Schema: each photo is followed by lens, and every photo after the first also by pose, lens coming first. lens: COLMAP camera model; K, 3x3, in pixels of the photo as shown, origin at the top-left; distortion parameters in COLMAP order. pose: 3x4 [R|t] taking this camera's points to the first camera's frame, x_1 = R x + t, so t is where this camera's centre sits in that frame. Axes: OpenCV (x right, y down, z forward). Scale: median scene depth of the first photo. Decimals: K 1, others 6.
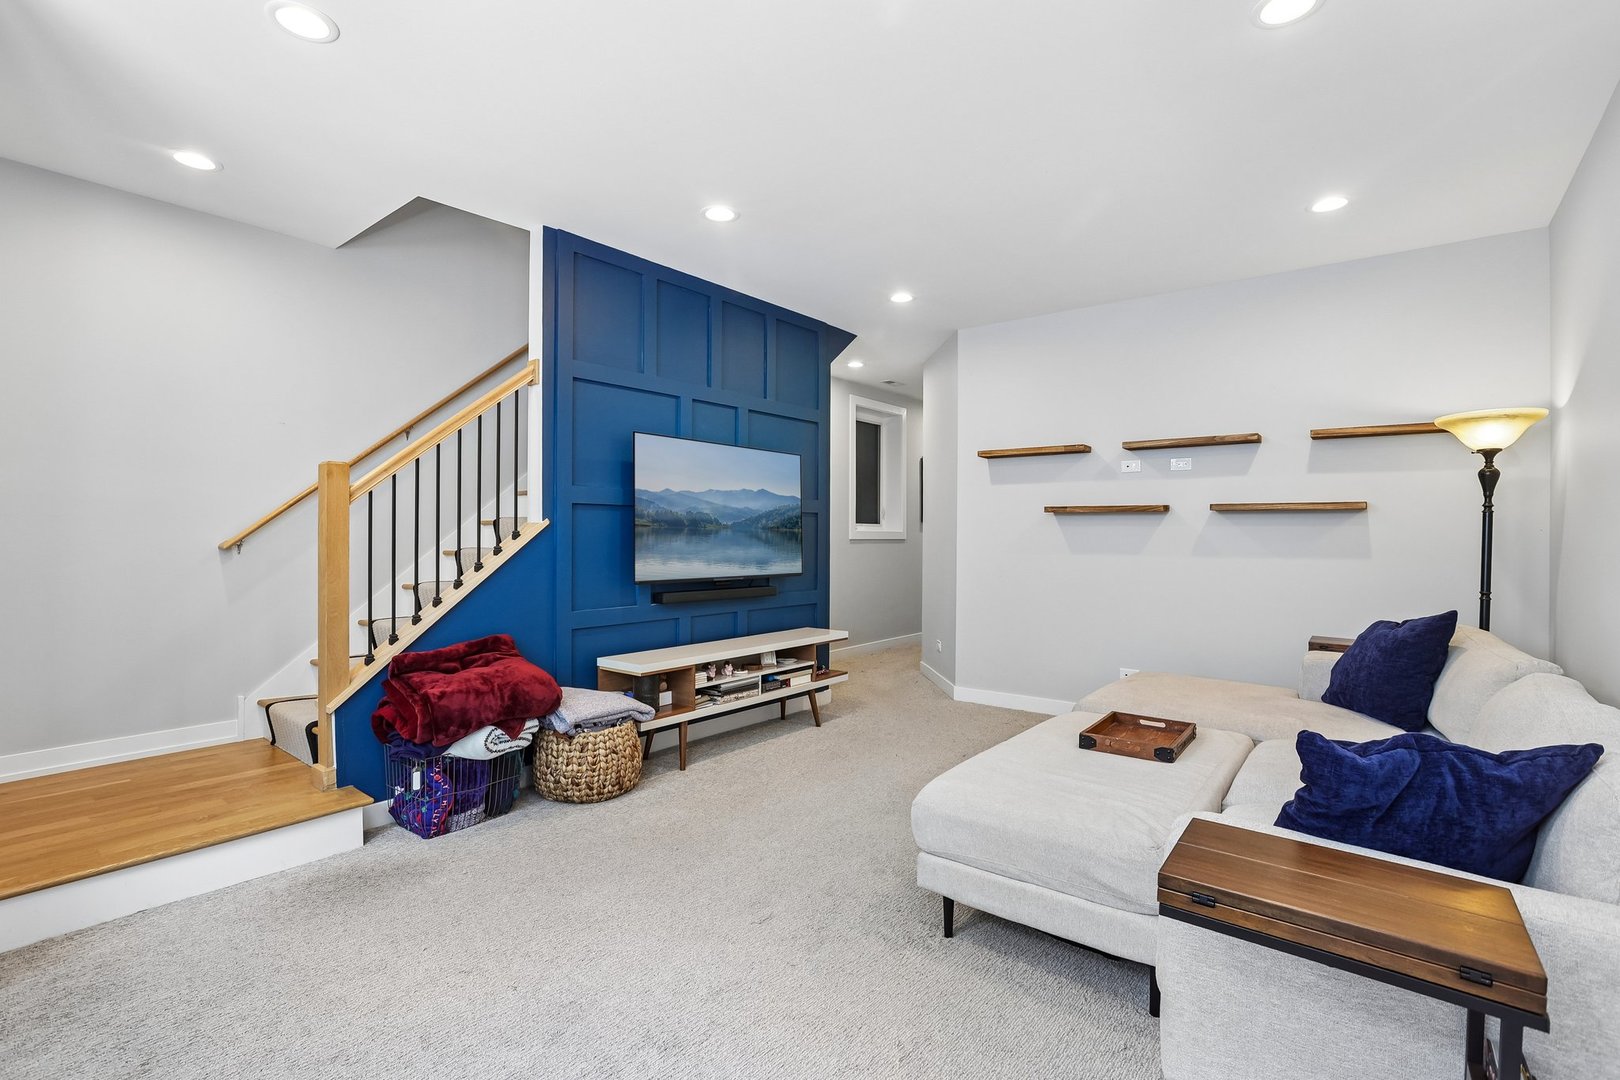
lens RADIAL K [[752.5, 0, 810.0], [0, 752.5, 540.0], [0, 0, 1]] dist [-0.048631, 0.000224]
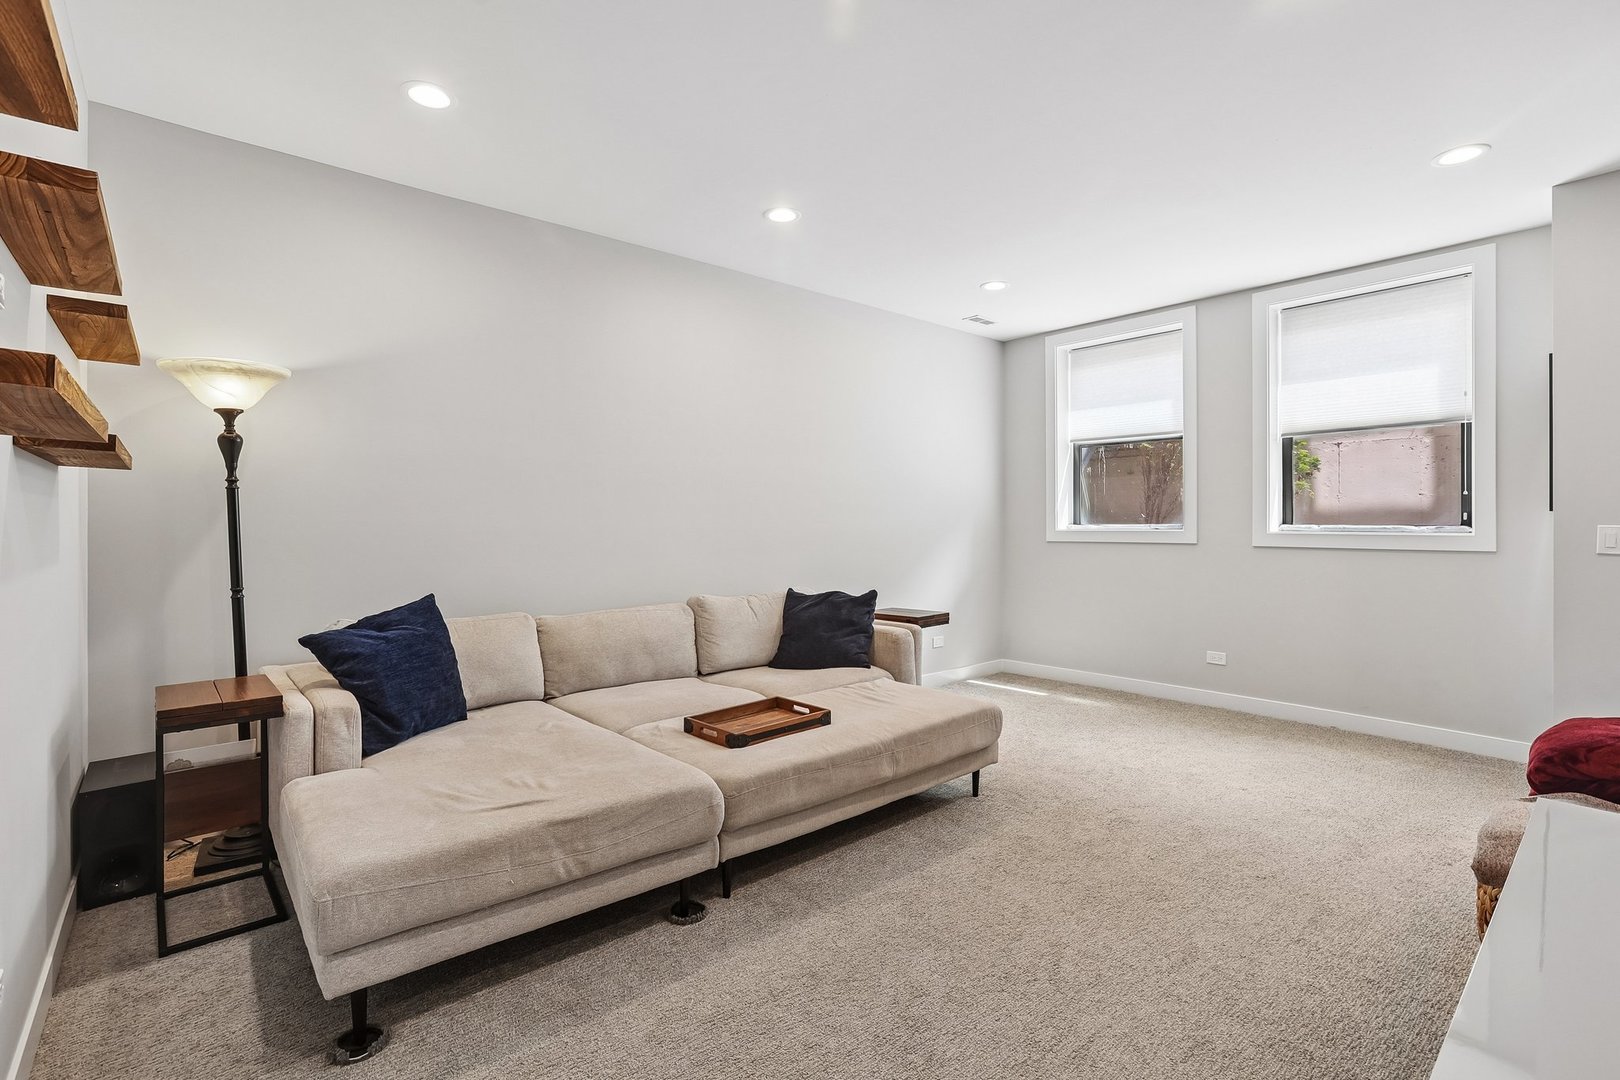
lens RADIAL K [[731.3, 0, 801.3], [0, 731.3, 527.7], [0, 0, 1]] dist [-0.038958, 0.000535]
pose [[-0.982125, -0.015417, 0.187597, 0.164997], [-0.012473, 0.999780, 0.016865, -0.015728], [-0.187815, 0.014224, -0.982101, 1.581991]]
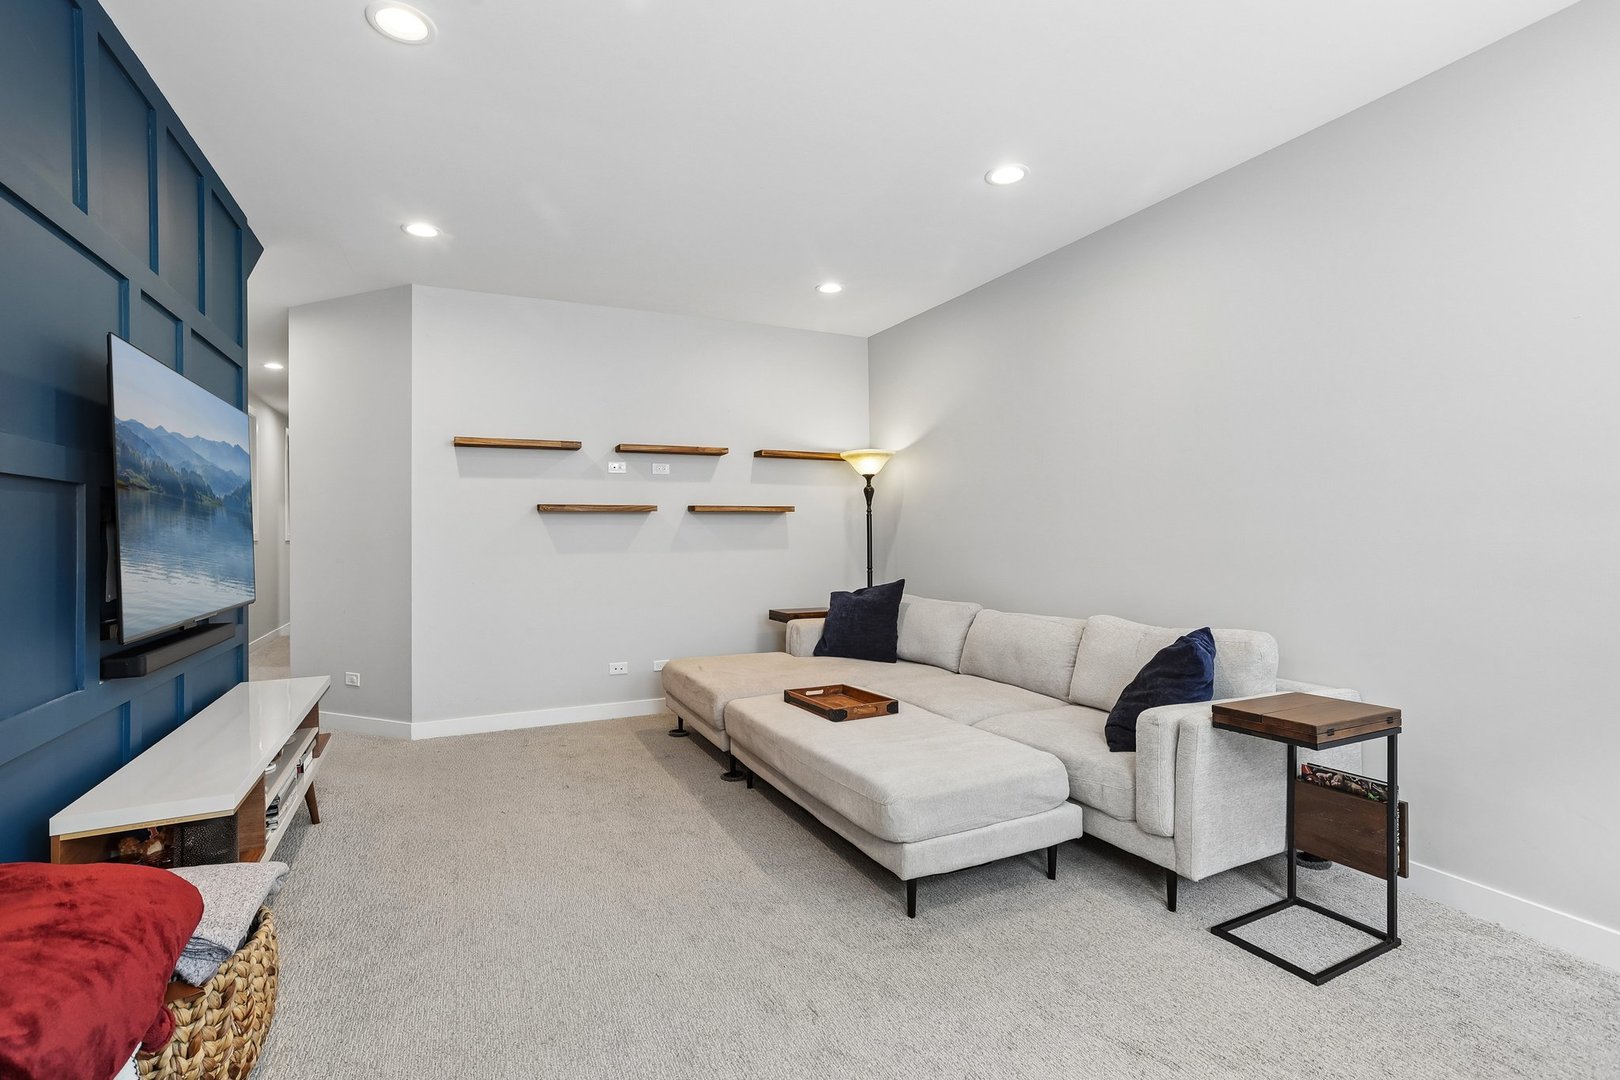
lens RADIAL K [[731.3, 0, 801.3], [0, 731.3, 527.7], [0, 0, 1]] dist [-0.038958, 0.000535]
pose [[0.425393, -0.004251, 0.904999, -0.510309], [0.016858, 0.999853, -0.003228, -0.009012], [-0.904851, 0.016629, 0.425402, 0.445778]]
